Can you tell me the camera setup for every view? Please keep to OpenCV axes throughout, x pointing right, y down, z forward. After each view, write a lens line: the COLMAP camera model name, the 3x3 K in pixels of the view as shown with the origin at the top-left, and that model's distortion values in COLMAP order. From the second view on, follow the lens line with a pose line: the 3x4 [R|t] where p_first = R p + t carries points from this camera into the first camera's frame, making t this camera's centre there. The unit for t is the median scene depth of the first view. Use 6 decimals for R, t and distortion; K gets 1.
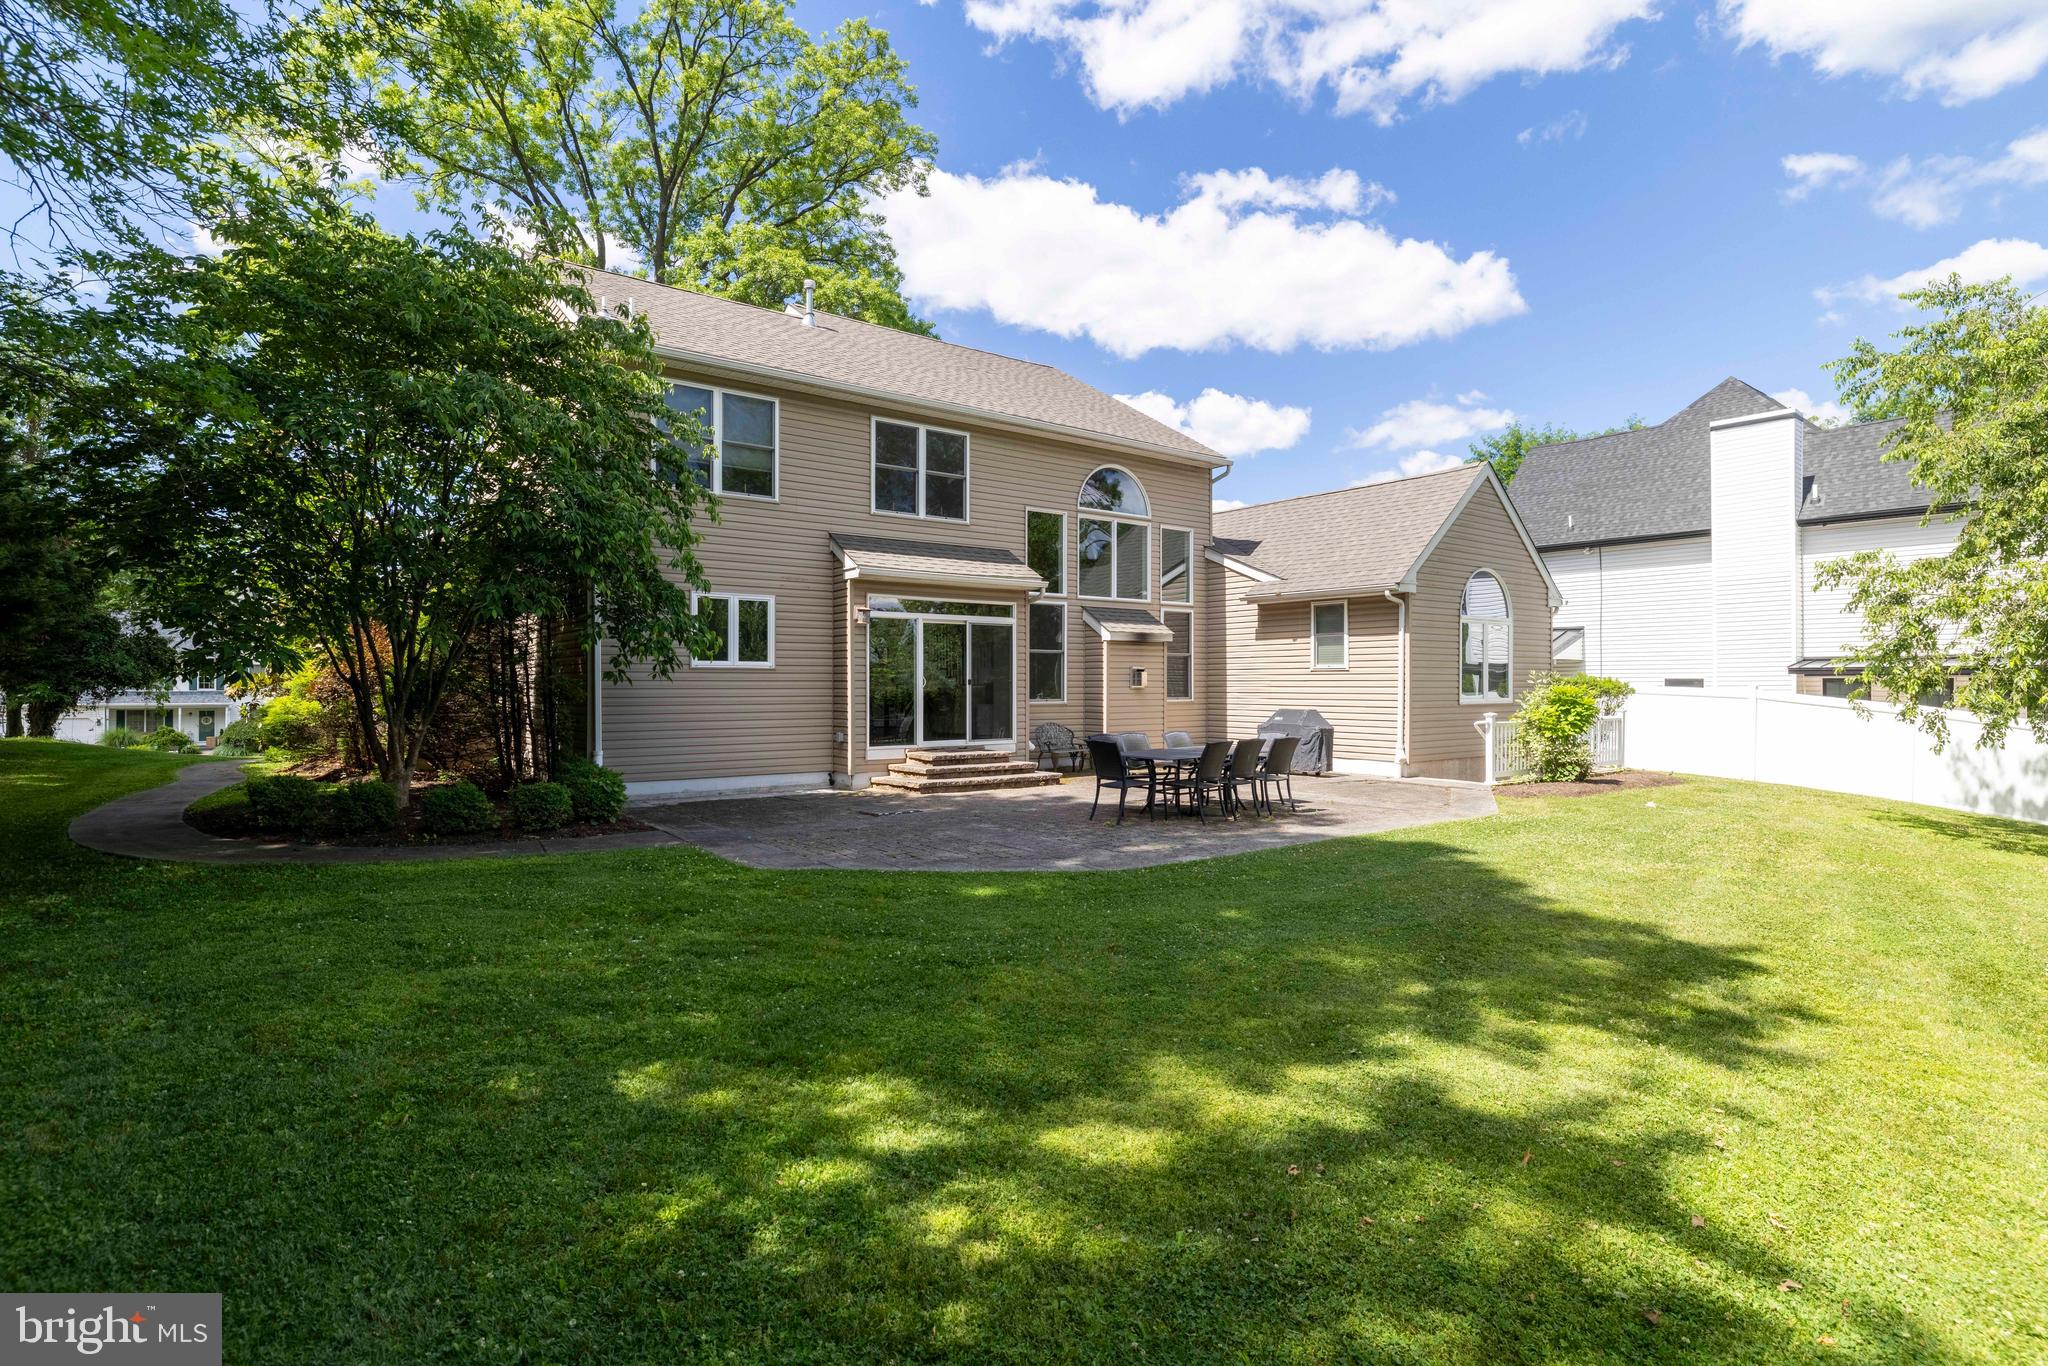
lens RADIAL K [[1008.9, 0, 1024.0], [0, 1008.9, 683.0], [0, 0, 1]] dist [0.000270, -0.000070]
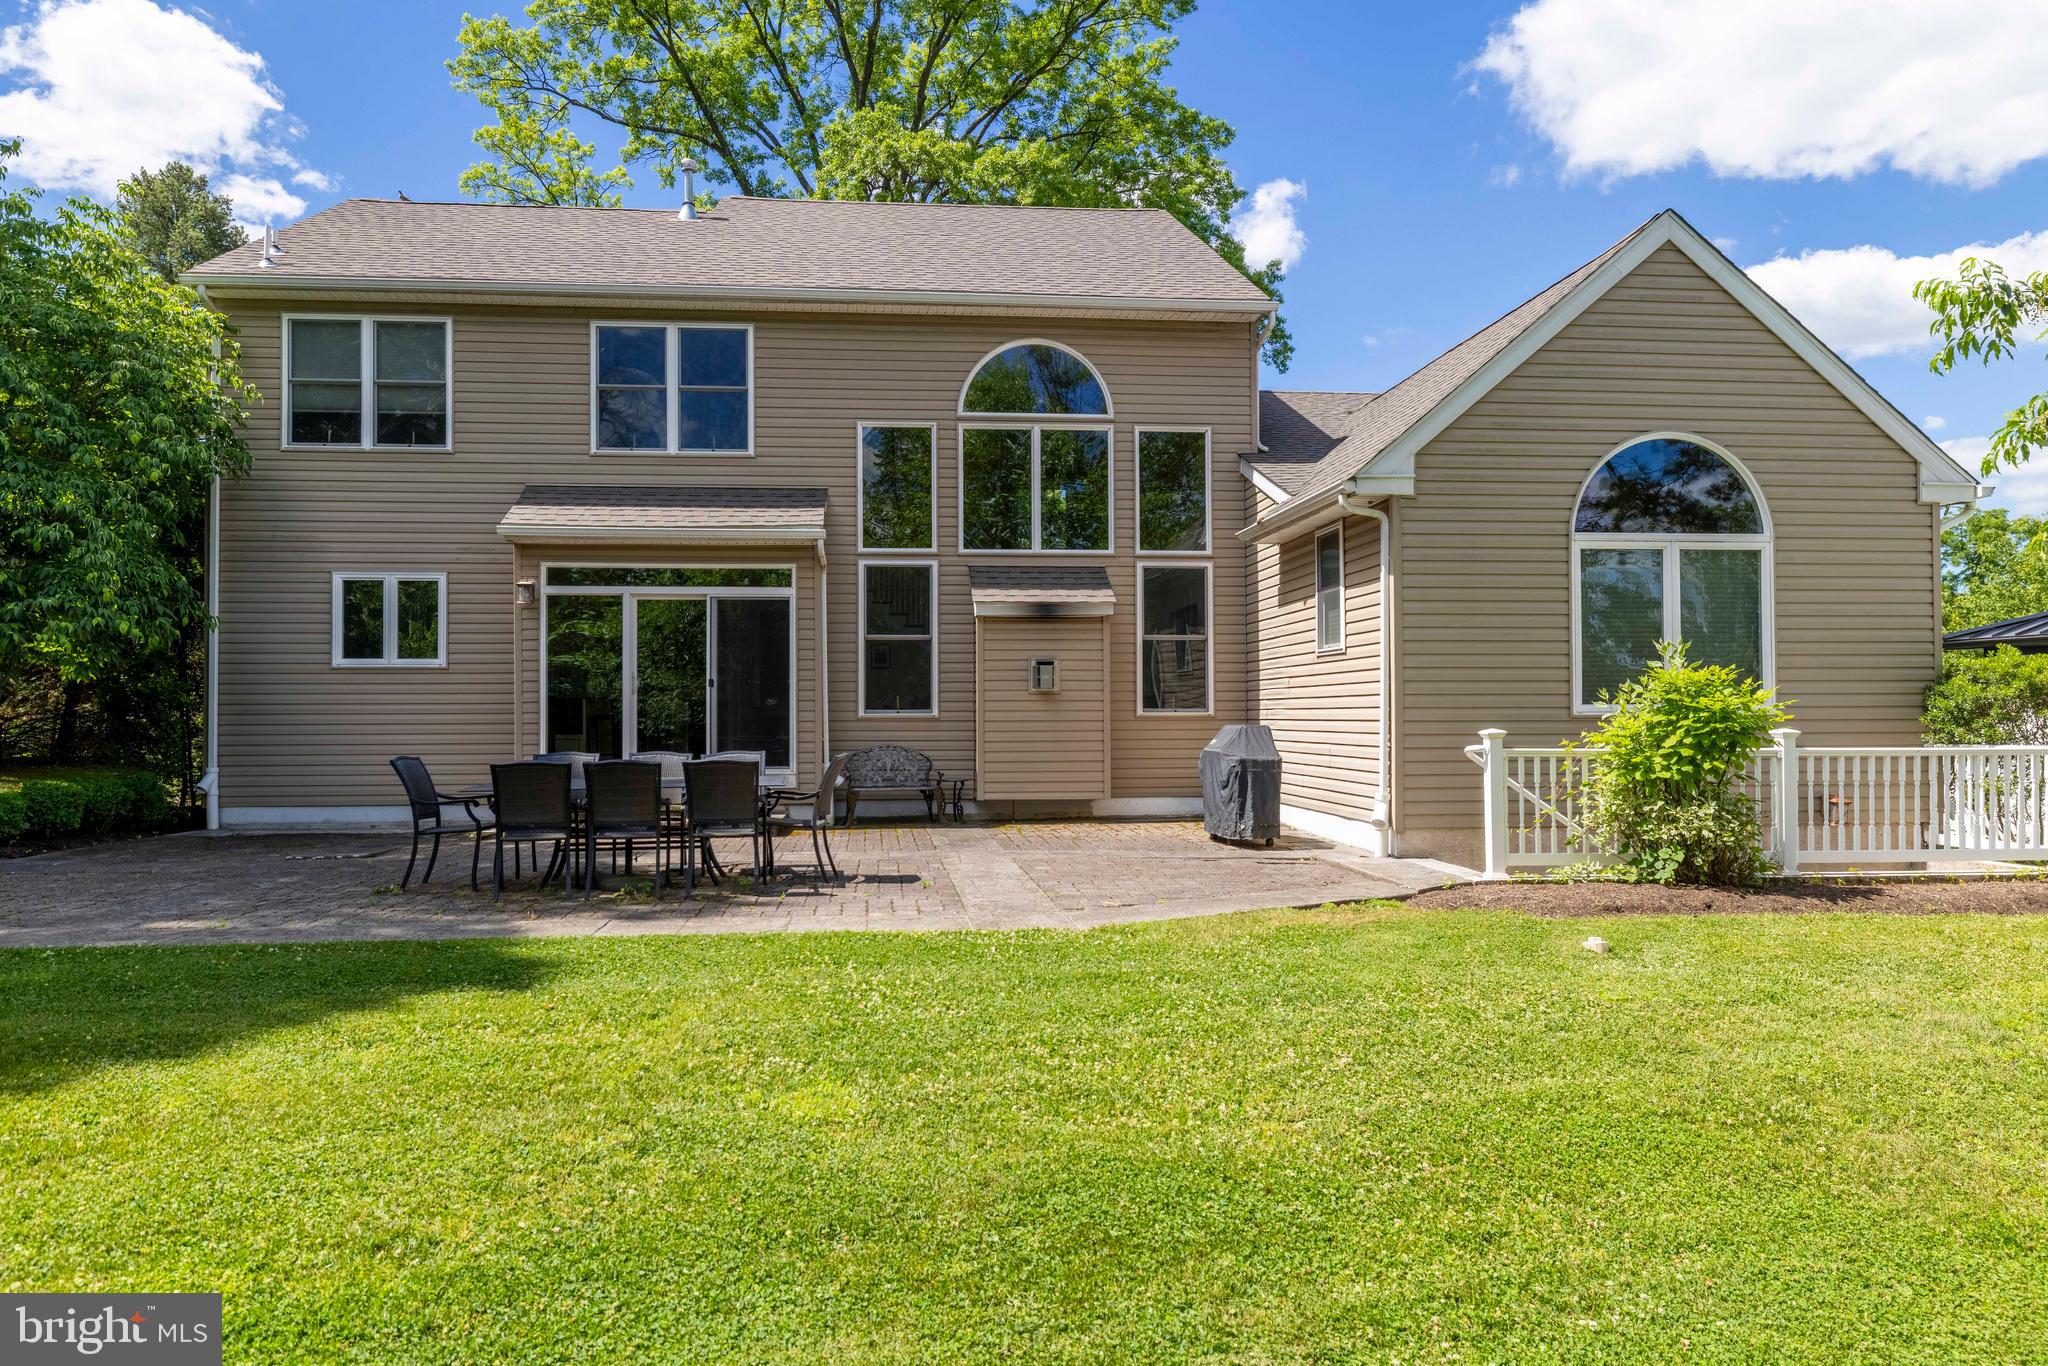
lens RADIAL K [[1300.7, 0, 1020.6], [0, 1300.7, 710.2], [0, 0, 1]] dist [-0.004919, -0.001544]
pose [[0.847505, -0.004901, -0.530765, 0.577580], [0.003368, 0.999987, -0.003857, 0.020980], [0.530777, 0.001481, 0.847510, 0.345091]]
